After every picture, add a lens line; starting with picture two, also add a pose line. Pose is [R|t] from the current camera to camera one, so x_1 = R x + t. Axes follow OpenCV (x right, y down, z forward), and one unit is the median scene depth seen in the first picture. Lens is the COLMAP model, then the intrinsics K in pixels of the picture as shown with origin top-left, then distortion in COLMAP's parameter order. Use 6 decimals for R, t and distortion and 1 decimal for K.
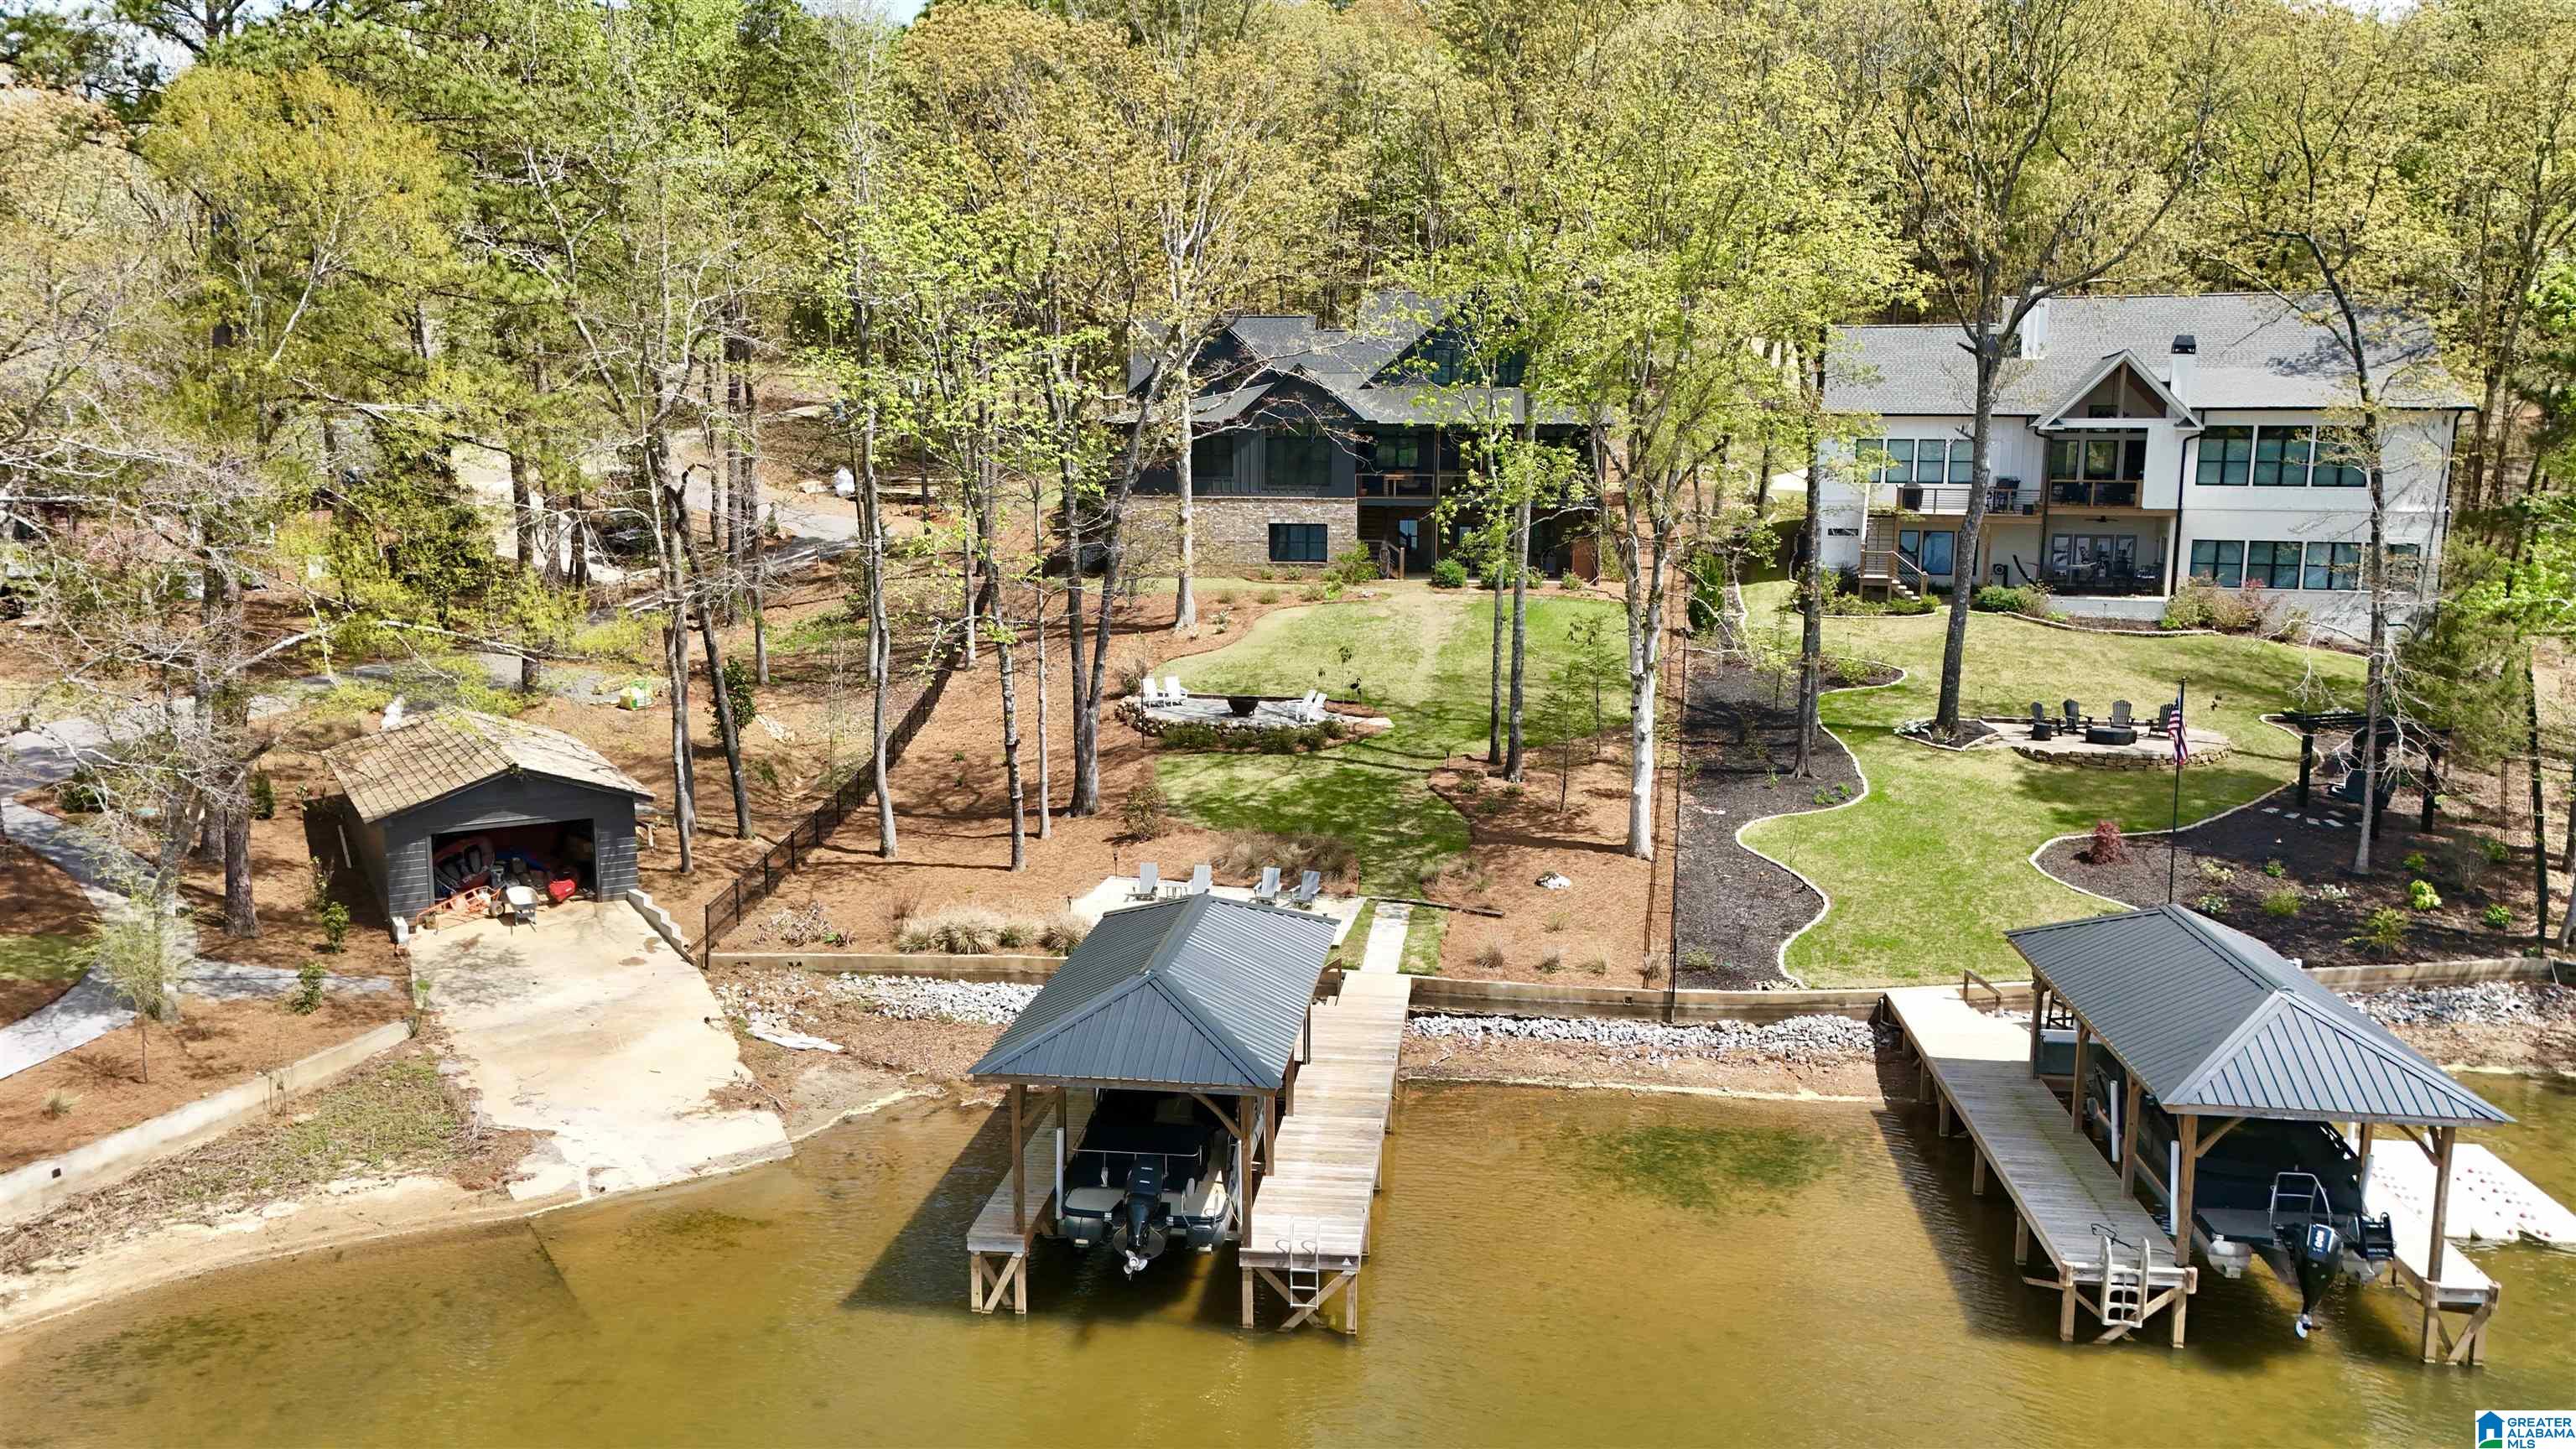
lens RADIAL K [[1876.6, 0, 1288.0], [0, 1876.6, 724.5], [0, 0, 1]] dist [0.108003, -0.143350]
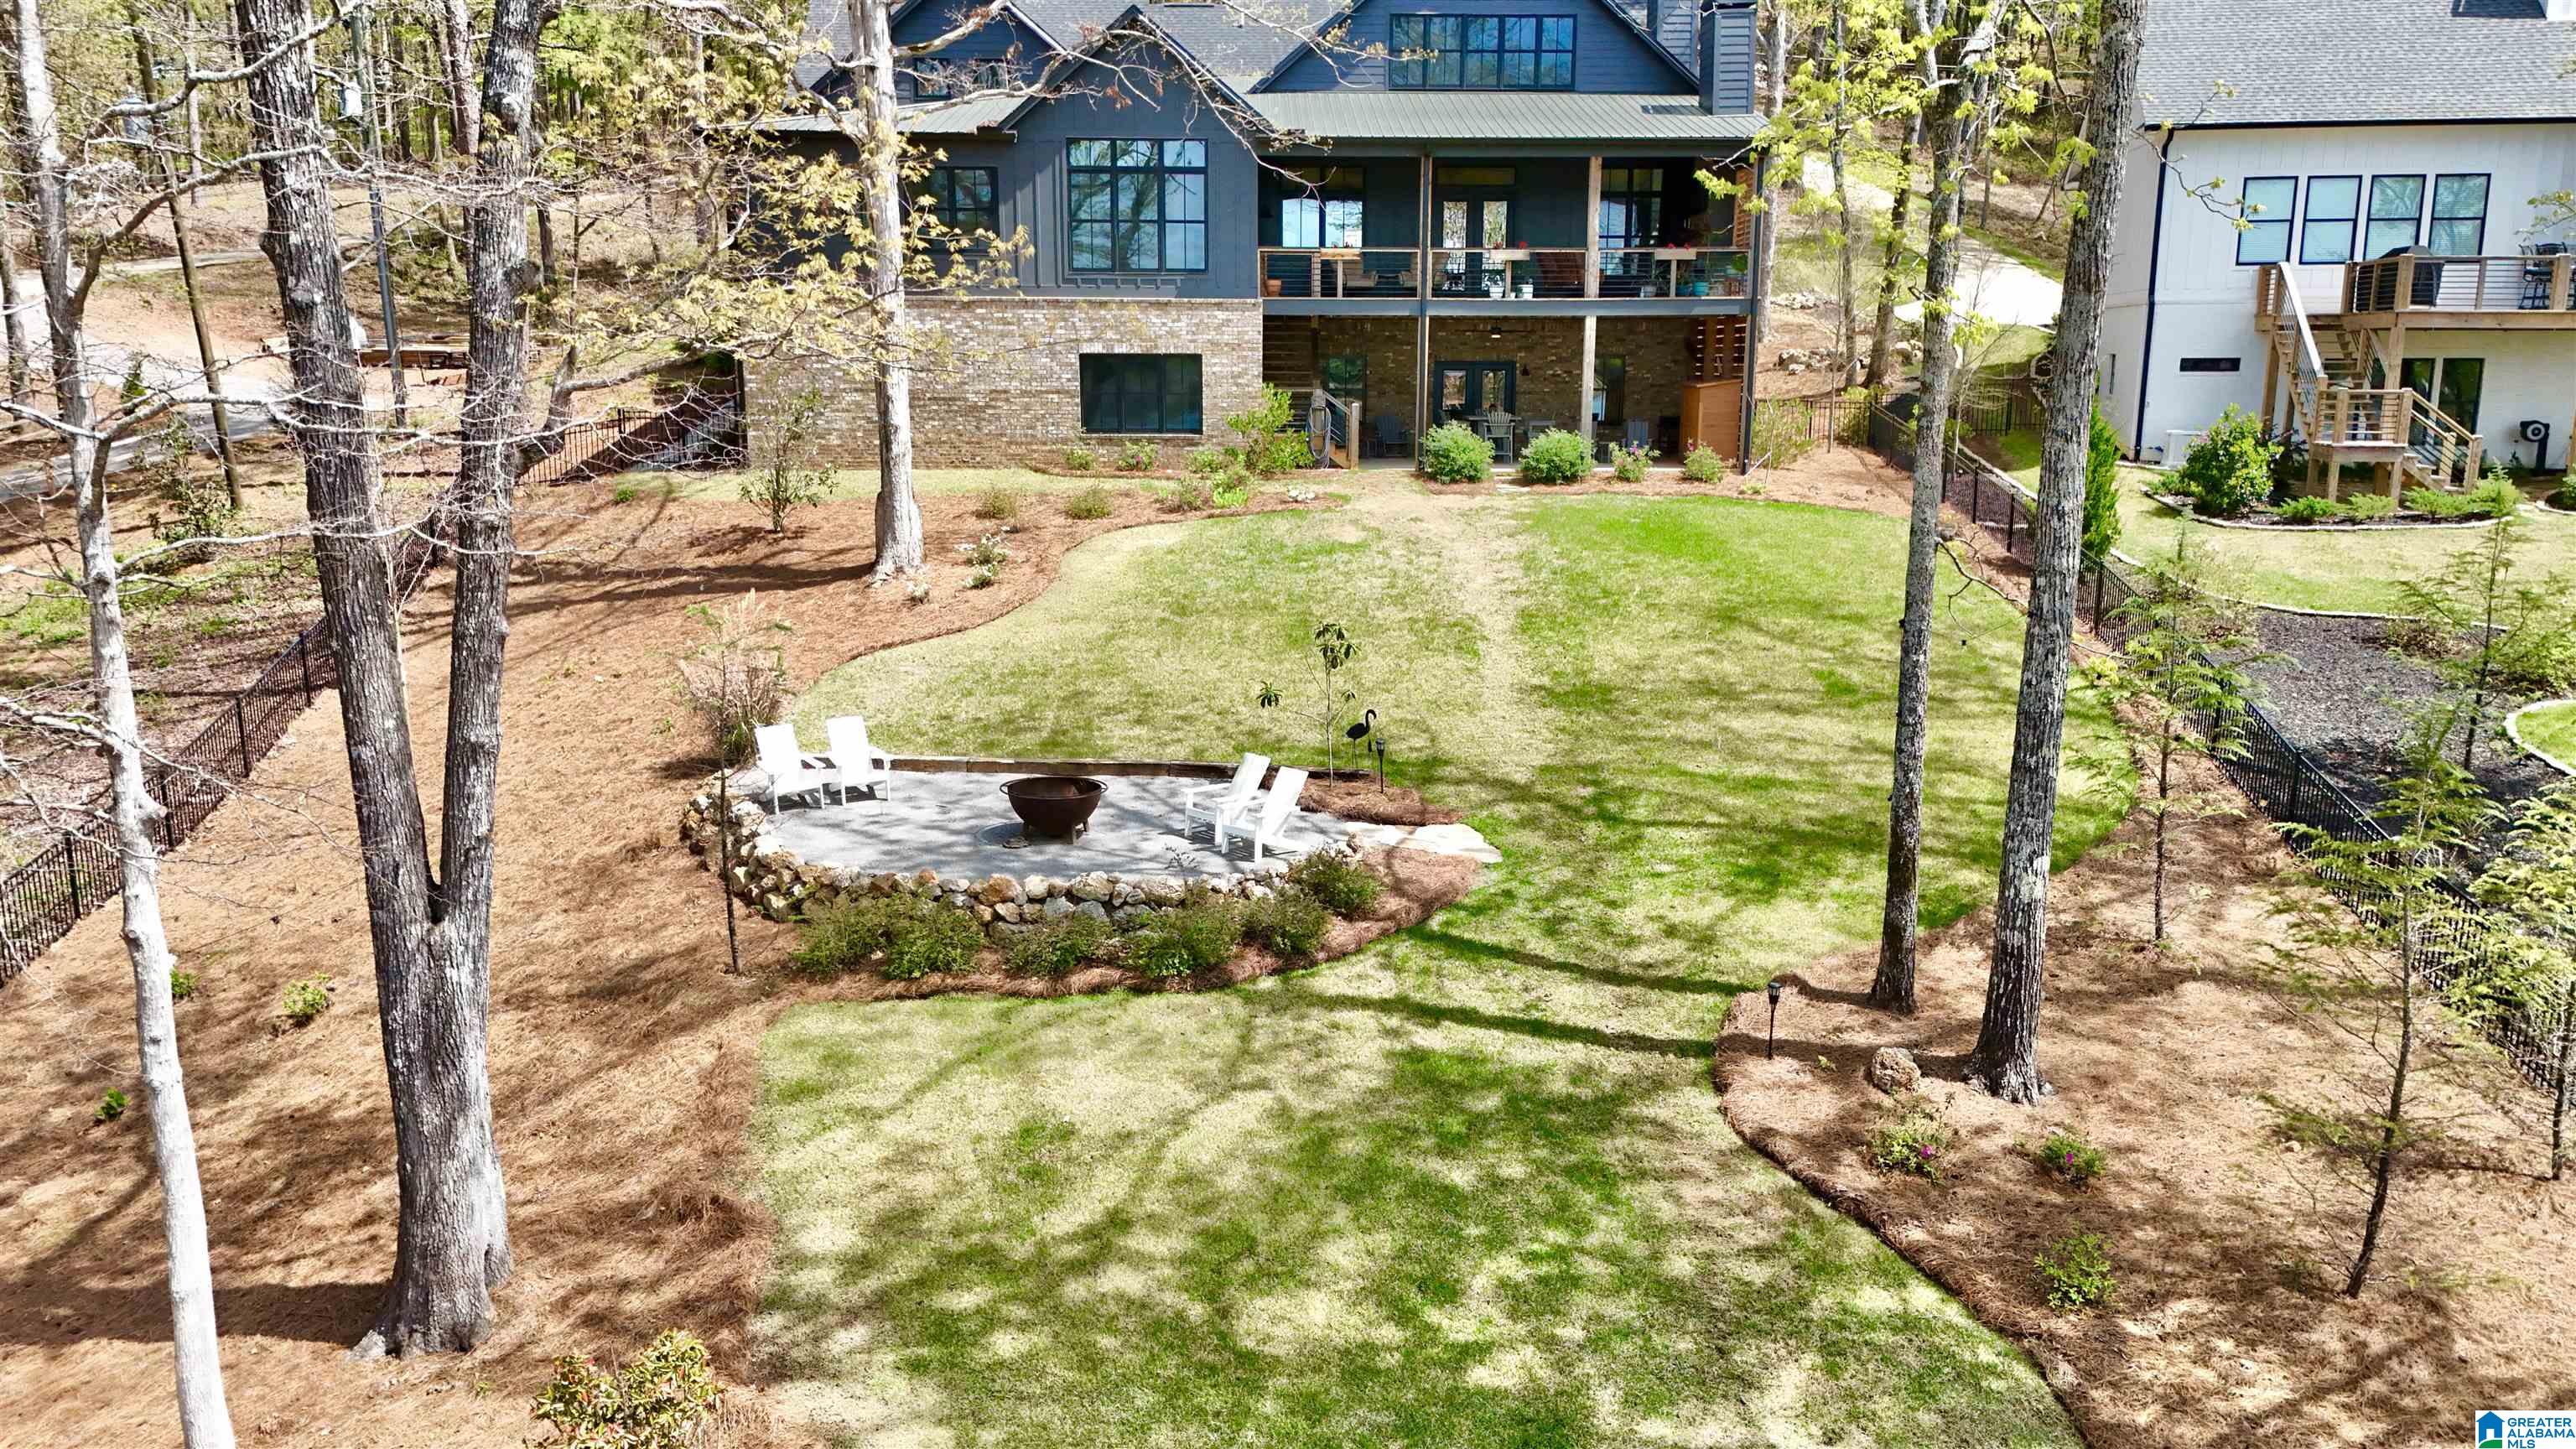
lens RADIAL K [[1876.6, 0, 1288.0], [0, 1876.6, 724.5], [0, 0, 1]] dist [0.108003, -0.143350]
pose [[0.992549, -0.026701, 0.118883, -0.023366], [0.022595, 0.999105, 0.035747, -0.038084], [-0.119731, -0.032795, 0.992265, 0.693401]]
